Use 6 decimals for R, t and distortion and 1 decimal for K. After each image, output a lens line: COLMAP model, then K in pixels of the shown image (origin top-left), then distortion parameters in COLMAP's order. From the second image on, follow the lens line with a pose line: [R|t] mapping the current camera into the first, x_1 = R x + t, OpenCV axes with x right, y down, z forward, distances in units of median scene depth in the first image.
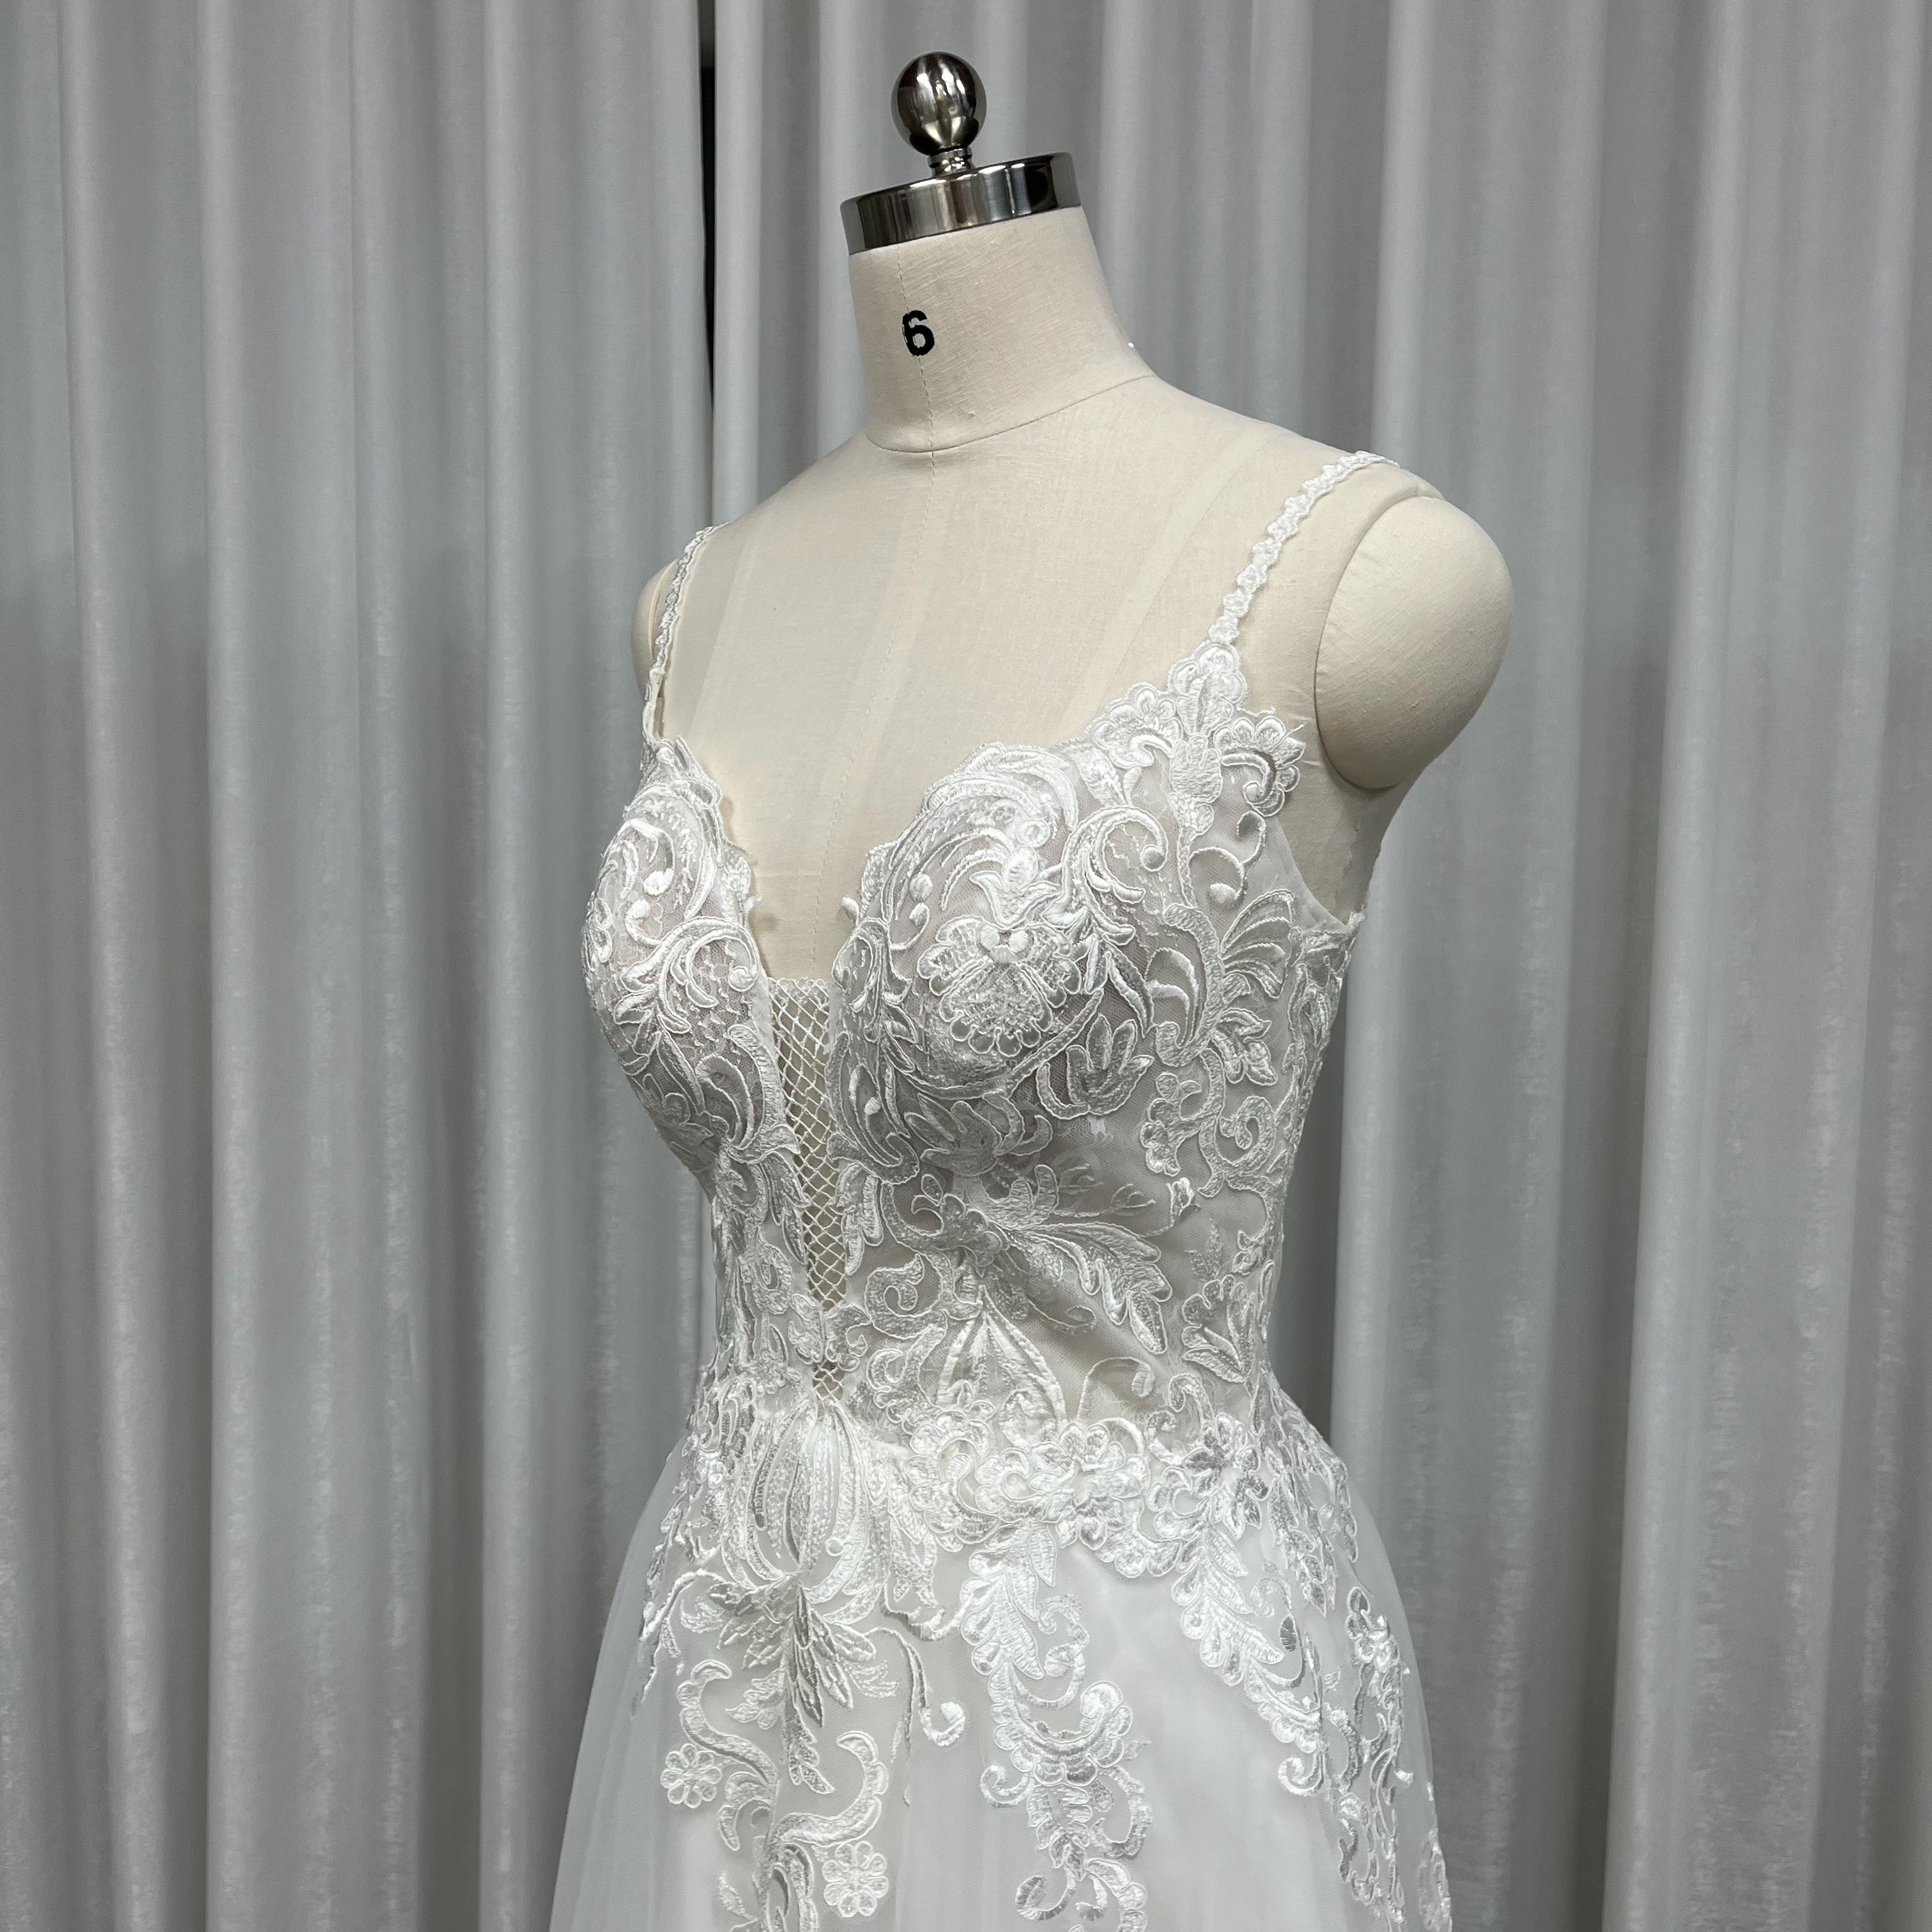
lens RADIAL K [[1989.0, 0, 957.4], [0, 1989.0, 949.0], [0, 0, 1]] dist [0.027652, 0.000000]
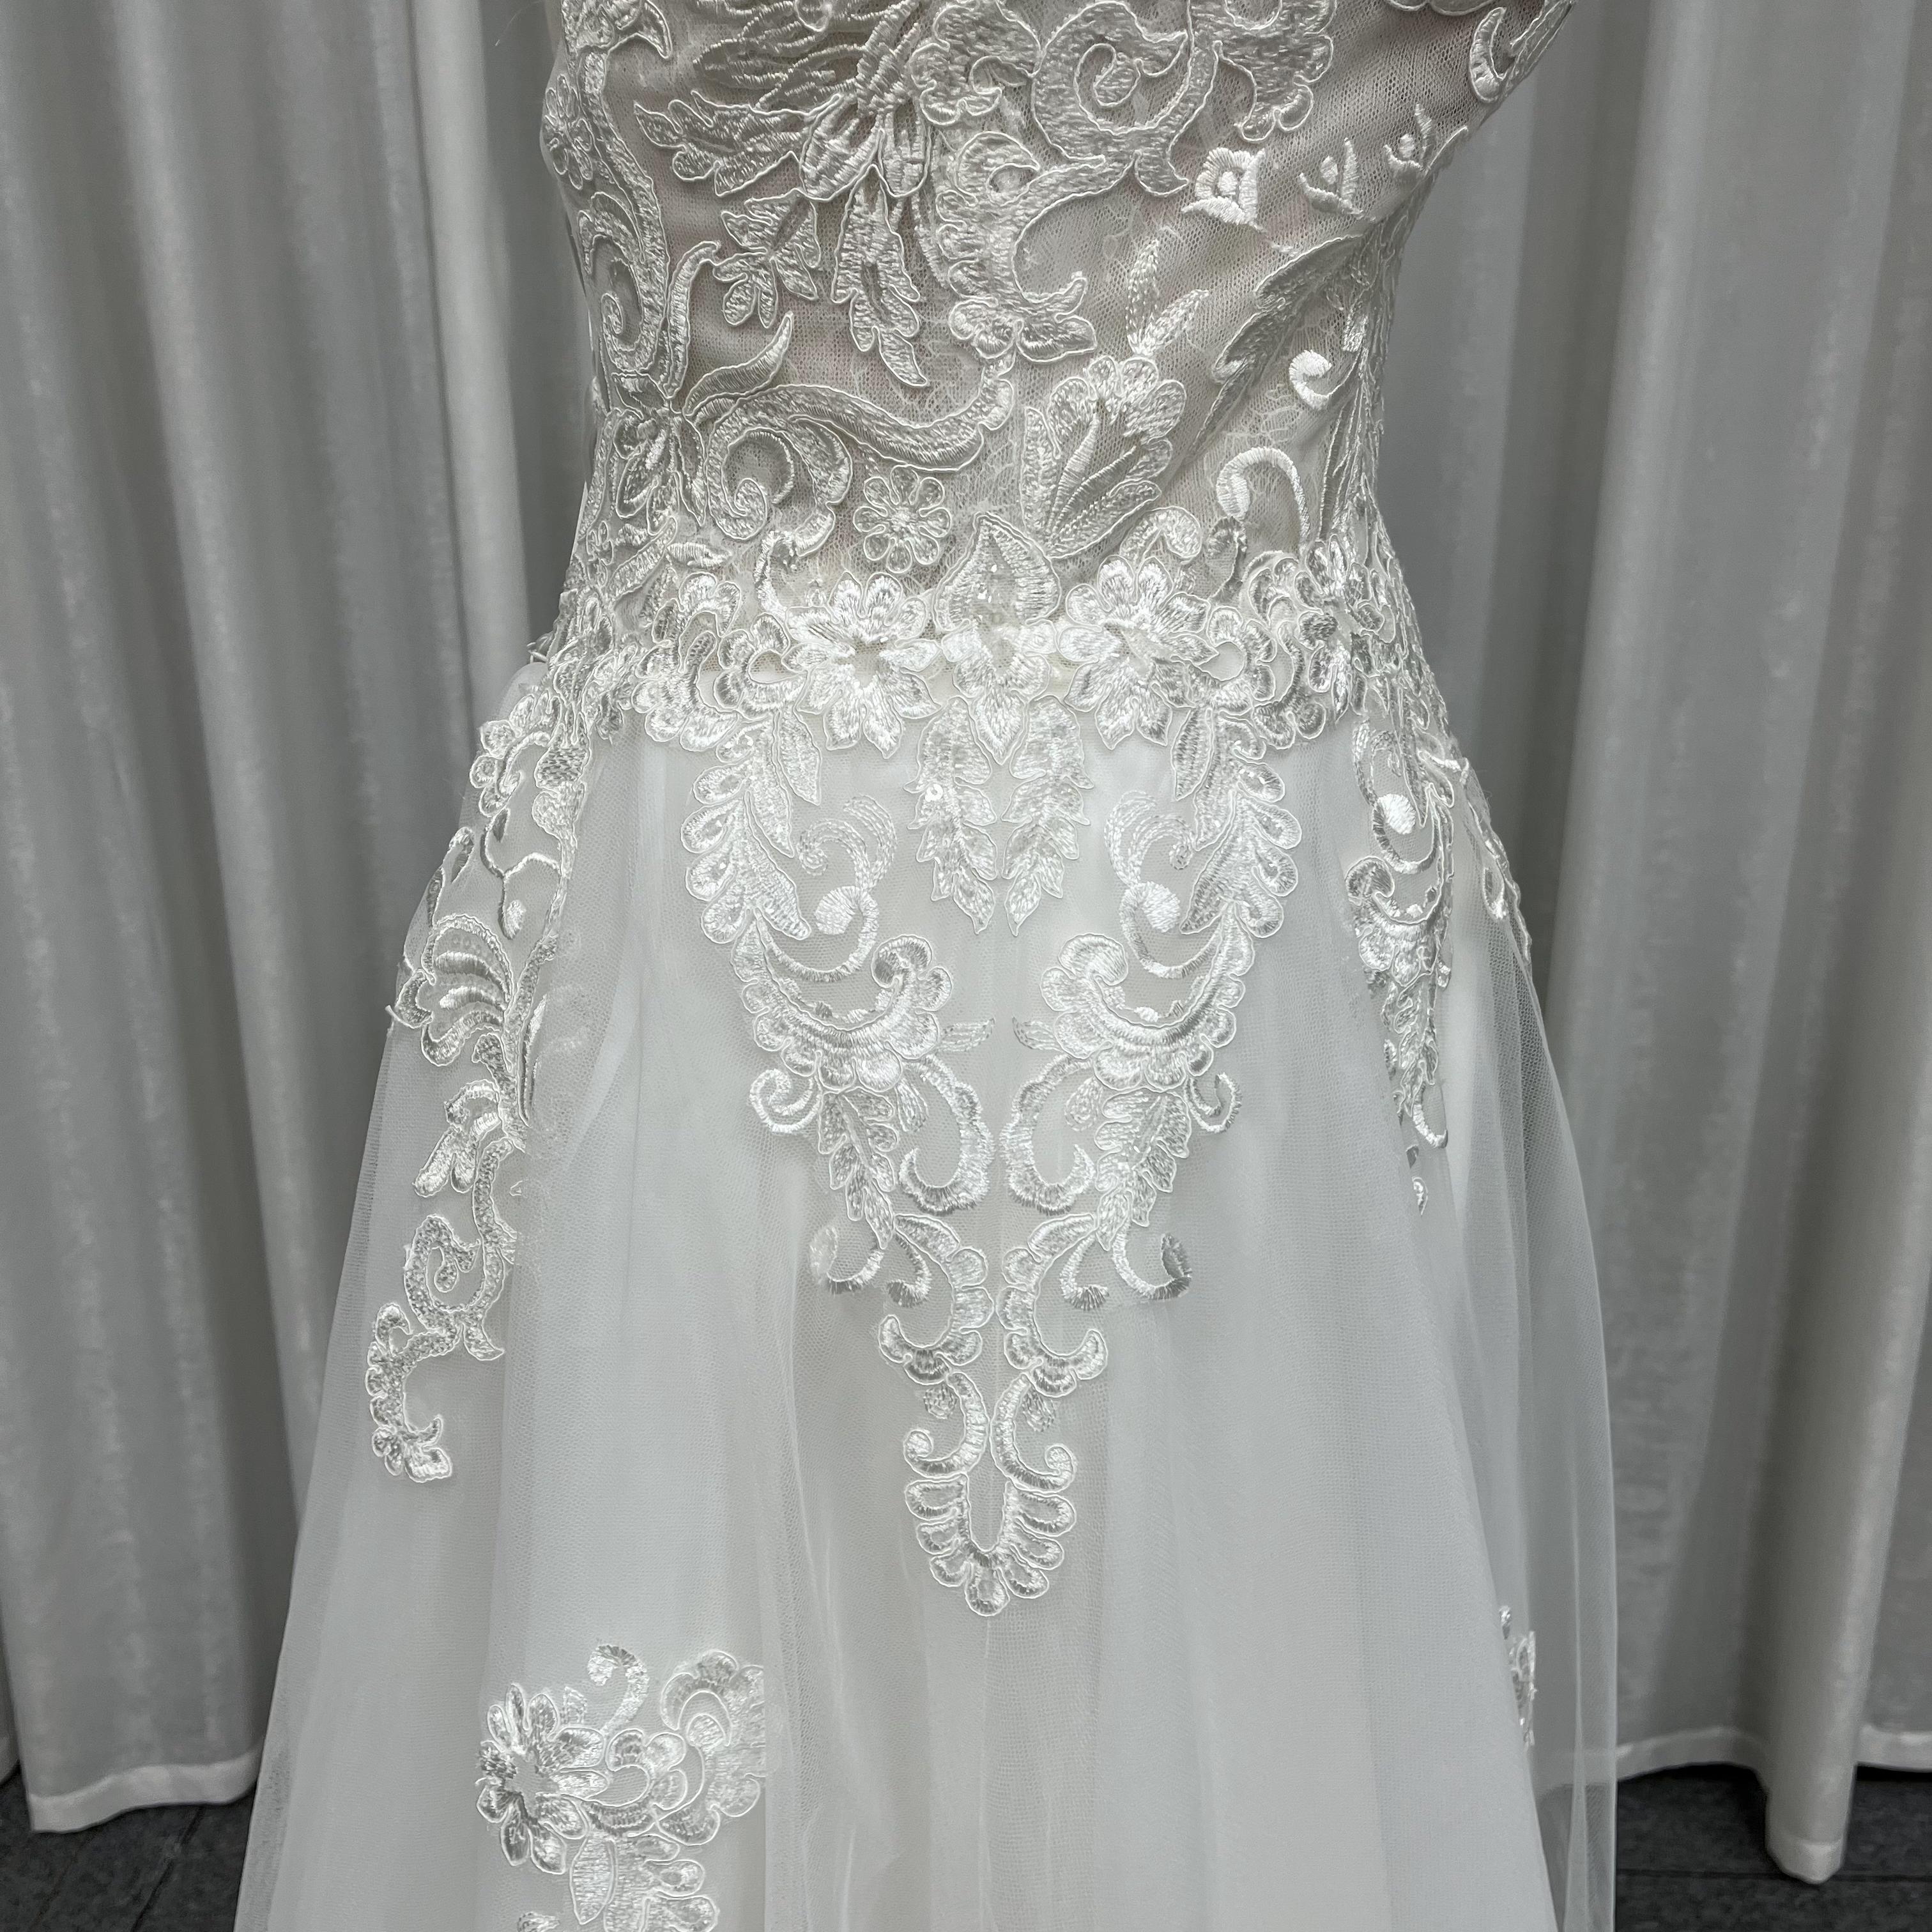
lens RADIAL K [[1989.0, 0, 958.9], [0, 1989.0, 966.3], [0, 0, 1]] dist [0.027652, 0.000000]
pose [[0.995959, -0.049373, 0.075026, 0.004548], [0.029885, 0.969925, 0.241561, 0.090209], [-0.084696, -0.238342, 0.967481, 0.159815]]
